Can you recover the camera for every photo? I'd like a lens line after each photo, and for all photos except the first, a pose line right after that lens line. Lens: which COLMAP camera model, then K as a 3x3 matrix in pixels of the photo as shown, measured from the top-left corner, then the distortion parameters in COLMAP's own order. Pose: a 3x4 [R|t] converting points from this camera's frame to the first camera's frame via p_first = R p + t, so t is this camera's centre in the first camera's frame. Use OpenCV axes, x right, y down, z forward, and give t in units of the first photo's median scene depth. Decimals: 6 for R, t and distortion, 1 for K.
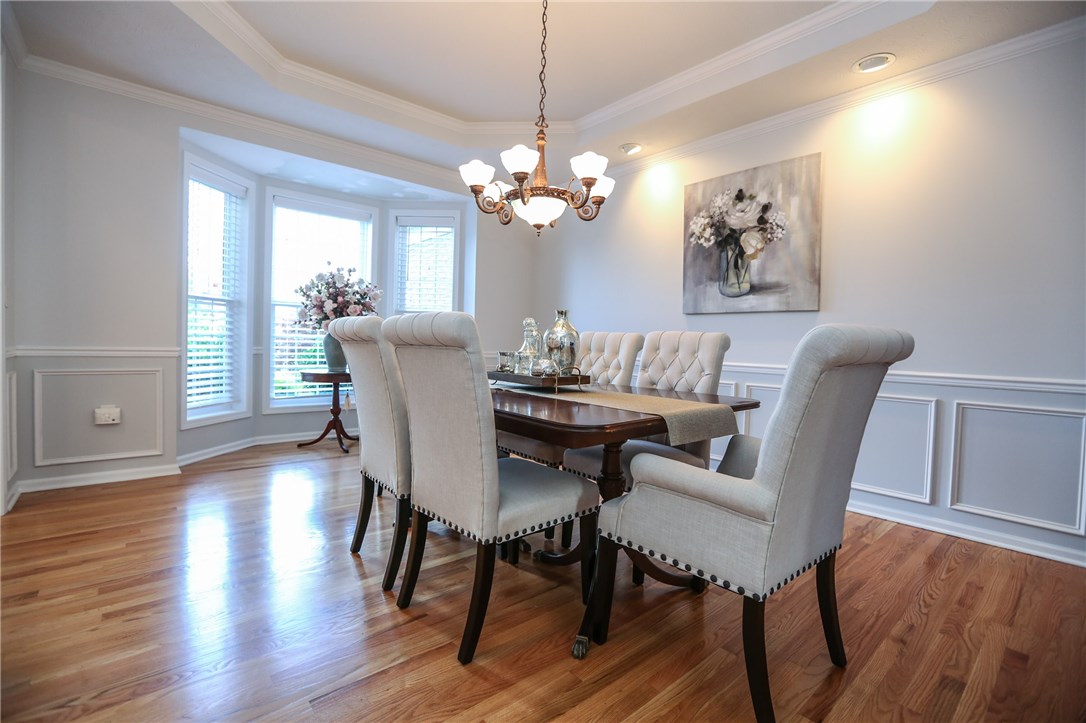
lens RADIAL K [[493.3, 0, 539.8], [0, 493.3, 361.2], [0, 0, 1]] dist [-0.037976, 0.011153]
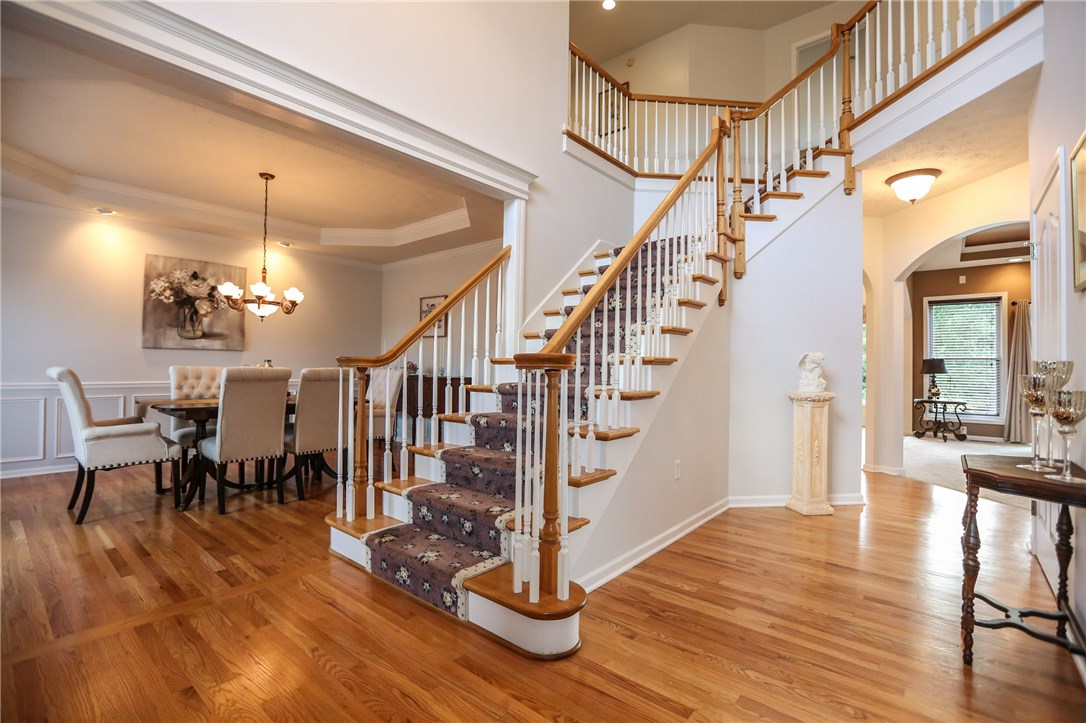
lens RADIAL K [[493.3, 0, 543.8], [0, 493.3, 362.5], [0, 0, 1]] dist [-0.037976, 0.011153]
pose [[-0.145064, -0.021872, 0.989180, -1.302143], [0.022198, 0.999432, 0.025354, -0.071543], [-0.989173, 0.025636, -0.144496, 0.113732]]
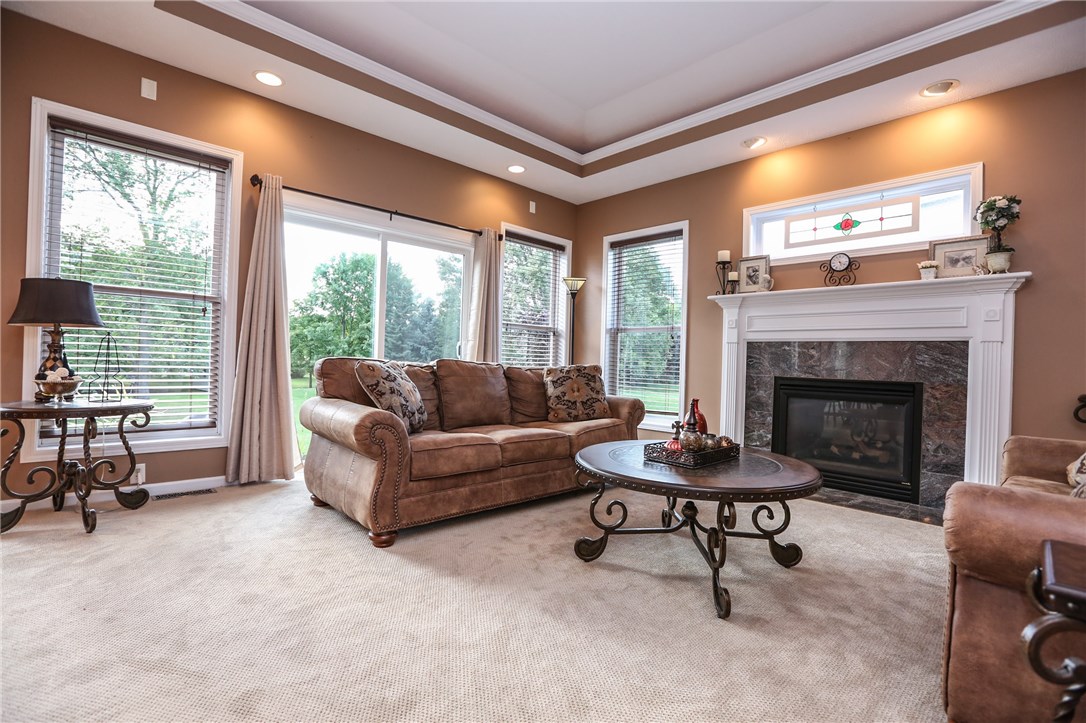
lens RADIAL K [[493.3, 0, 537.9], [0, 493.3, 356.5], [0, 0, 1]] dist [-0.037976, 0.011153]
pose [[-0.997804, -0.058765, -0.030557, -0.129224], [-0.059692, 0.997755, 0.030357, 0.053583], [0.028705, 0.032115, -0.999072, -1.168183]]
